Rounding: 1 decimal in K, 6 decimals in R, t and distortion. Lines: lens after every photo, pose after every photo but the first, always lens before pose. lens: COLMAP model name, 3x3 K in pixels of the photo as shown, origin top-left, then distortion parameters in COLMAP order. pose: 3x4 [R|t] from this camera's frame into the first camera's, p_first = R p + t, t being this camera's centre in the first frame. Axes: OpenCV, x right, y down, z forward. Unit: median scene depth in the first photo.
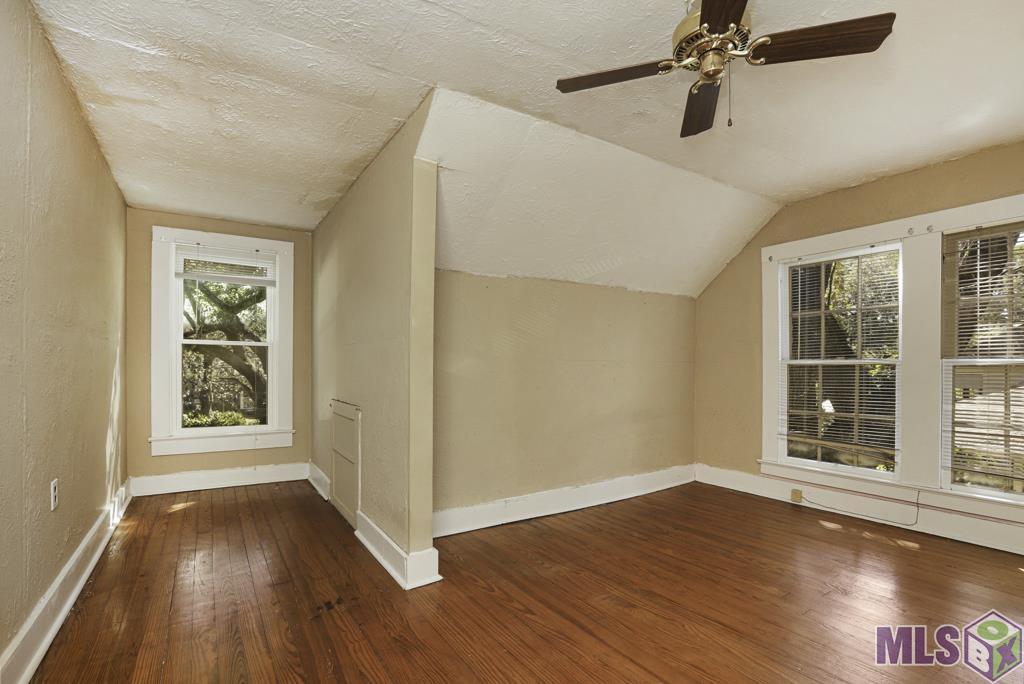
lens RADIAL K [[487.9, 0, 509.6], [0, 487.9, 378.7], [0, 0, 1]] dist [-0.063917, 0.038769]
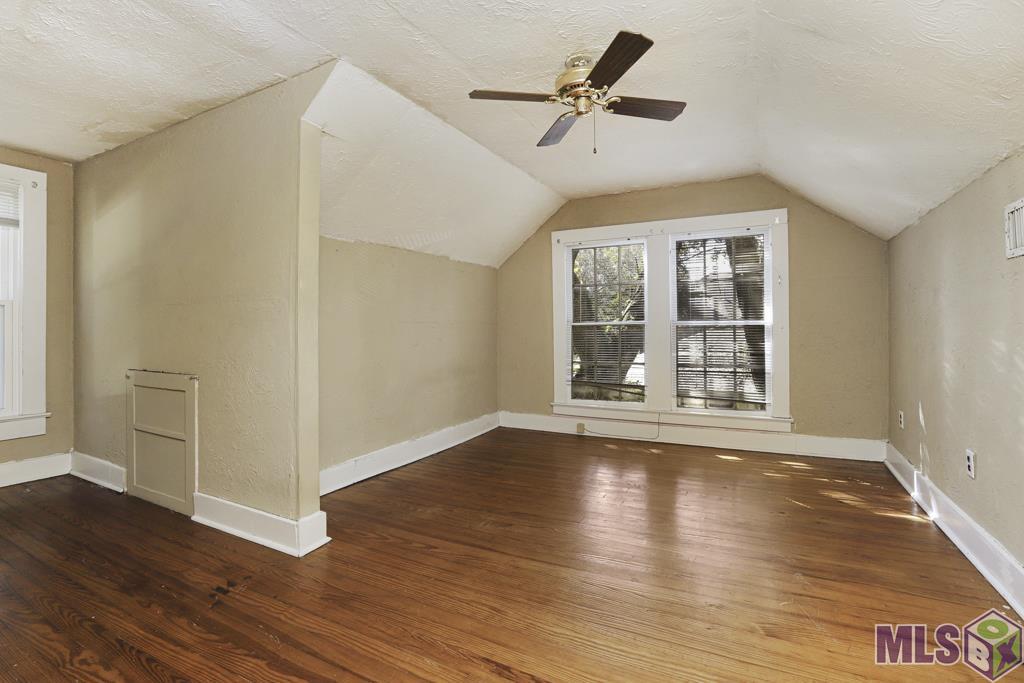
lens RADIAL K [[492.6, 0, 503.4], [0, 492.6, 337.5], [0, 0, 1]] dist [-0.027192, 0.000249]
pose [[0.872833, -0.016011, 0.487756, -0.259025], [0.019253, 0.999813, -0.001632, 0.000431], [-0.487638, 0.010815, 0.872979, -0.059194]]
